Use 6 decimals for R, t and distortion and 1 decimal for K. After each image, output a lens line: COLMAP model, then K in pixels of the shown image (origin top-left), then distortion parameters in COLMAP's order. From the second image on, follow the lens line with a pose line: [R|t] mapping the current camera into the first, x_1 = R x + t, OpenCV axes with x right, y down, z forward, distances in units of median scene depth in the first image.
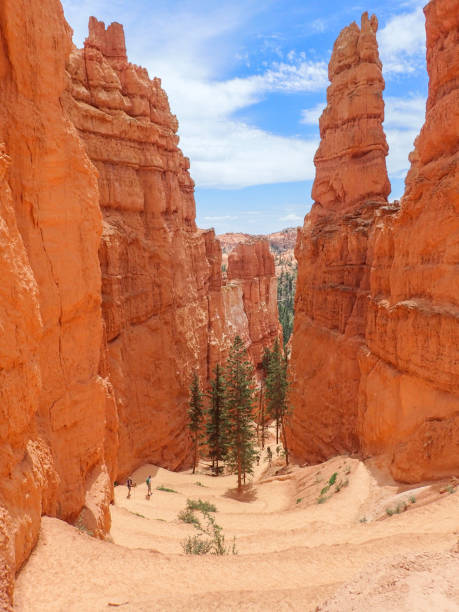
lens RADIAL K [[403.2, 0, 207.8], [0, 403.2, 291.6], [0, 0, 1]] dist [0.000493, -0.000299]
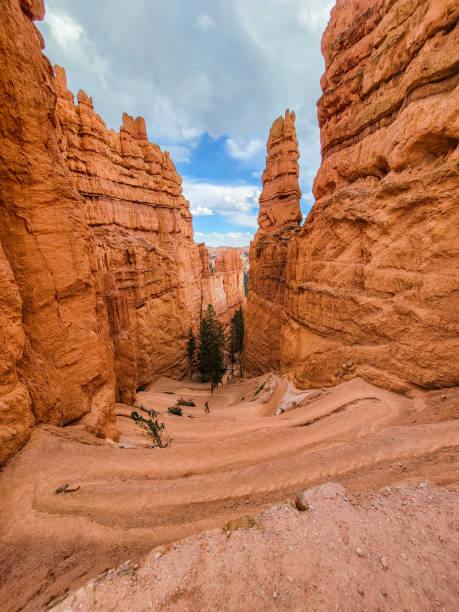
lens RADIAL K [[225.2, 0, 211.5], [0, 225.2, 291.3], [0, 0, 1]] dist [-0.012715, 0.006202]
pose [[0.999921, -0.005654, 0.011209, 0.051943], [0.005038, 0.998516, 0.054229, 0.001717], [-0.011499, -0.054168, 0.998466, 0.036705]]
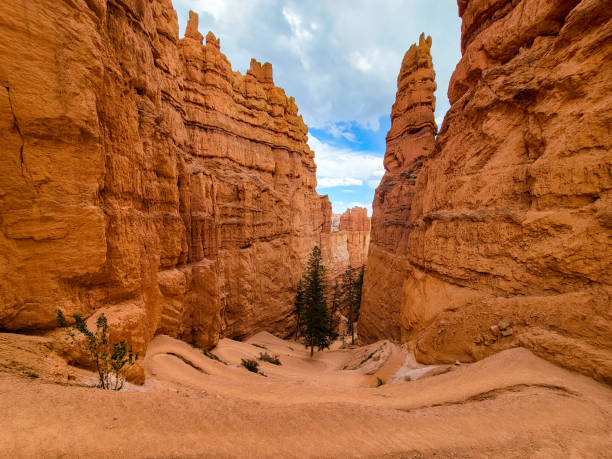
lens RADIAL K [[225.2, 0, 301.7], [0, 225.2, 233.7], [0, 0, 1]] dist [-0.012715, 0.006202]
pose [[0.983573, 0.065261, -0.168299, 0.116764], [-0.073826, 0.996249, -0.045135, 0.077878], [0.164722, 0.056819, 0.984702, 0.139284]]
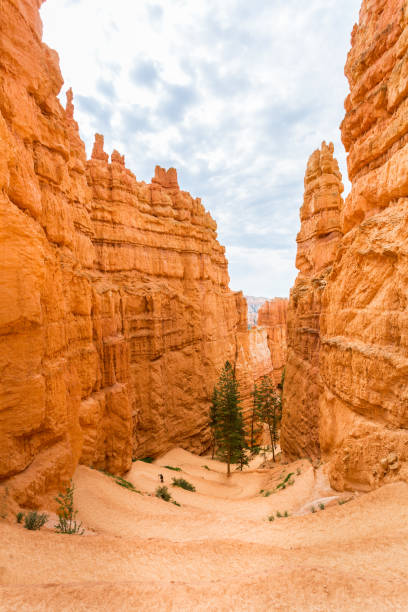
lens RADIAL K [[255.9, 0, 207.6], [0, 255.9, 305.2], [0, 0, 1]] dist [0.000740, 0.000105]
pose [[0.977364, 0.008662, -0.211387, 0.145989], [-0.032292, 0.993562, -0.108592, 0.011195], [0.209085, 0.112960, 0.971351, 0.060732]]
